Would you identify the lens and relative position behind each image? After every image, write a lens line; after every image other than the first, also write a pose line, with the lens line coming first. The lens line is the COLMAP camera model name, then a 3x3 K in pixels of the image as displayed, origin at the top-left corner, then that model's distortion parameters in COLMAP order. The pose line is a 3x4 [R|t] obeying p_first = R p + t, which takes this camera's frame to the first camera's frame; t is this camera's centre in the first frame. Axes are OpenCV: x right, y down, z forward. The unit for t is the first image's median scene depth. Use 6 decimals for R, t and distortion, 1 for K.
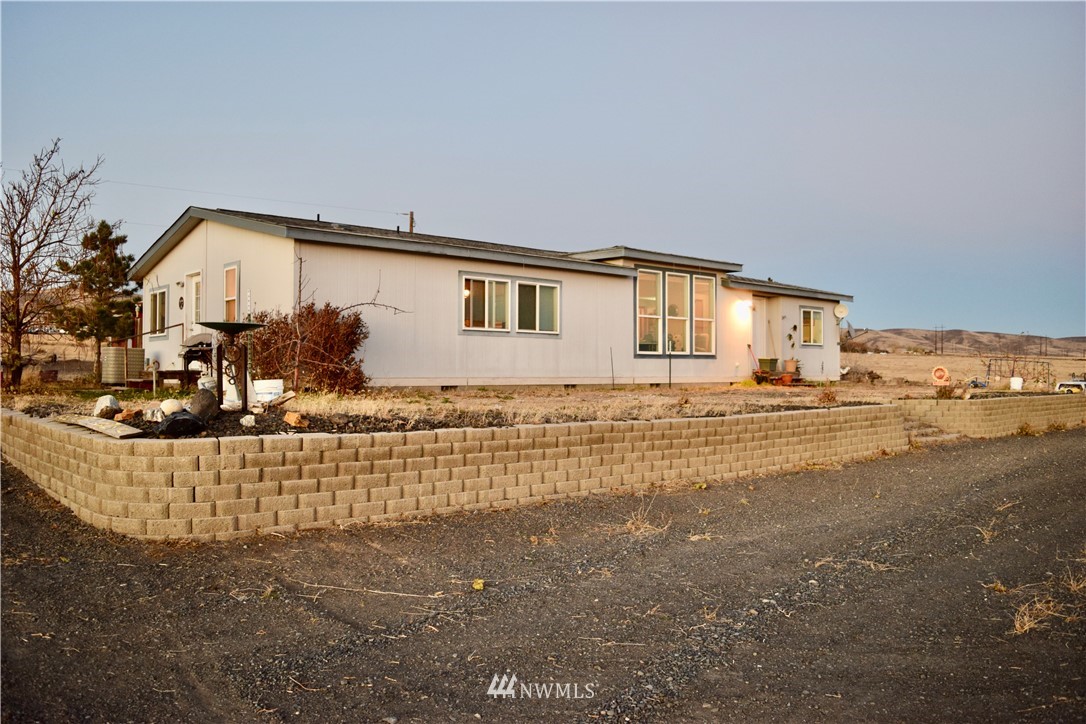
lens RADIAL K [[871.0, 0, 521.6], [0, 871.0, 347.5], [0, 0, 1]] dist [-0.088255, 0.001930]
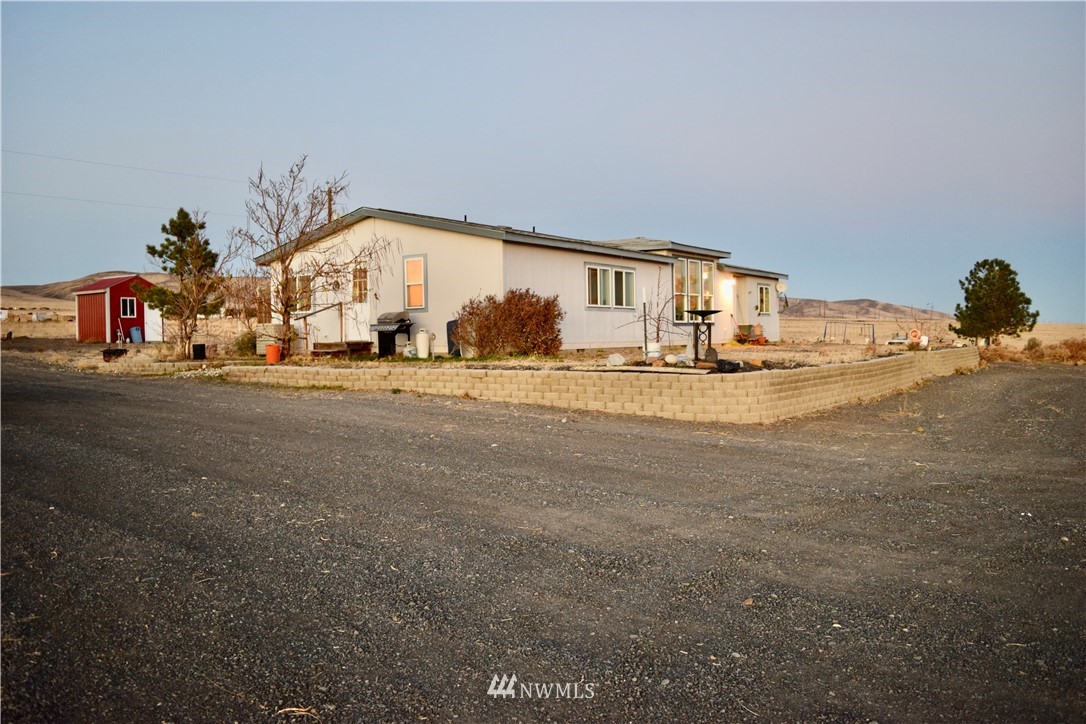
lens RADIAL K [[871.0, 0, 521.6], [0, 871.0, 347.5], [0, 0, 1]] dist [-0.088255, 0.001930]
pose [[0.975009, -0.020358, 0.221230, -0.390410], [0.011942, 0.999155, 0.039315, -0.009526], [-0.221844, -0.035691, 0.974429, -0.232025]]
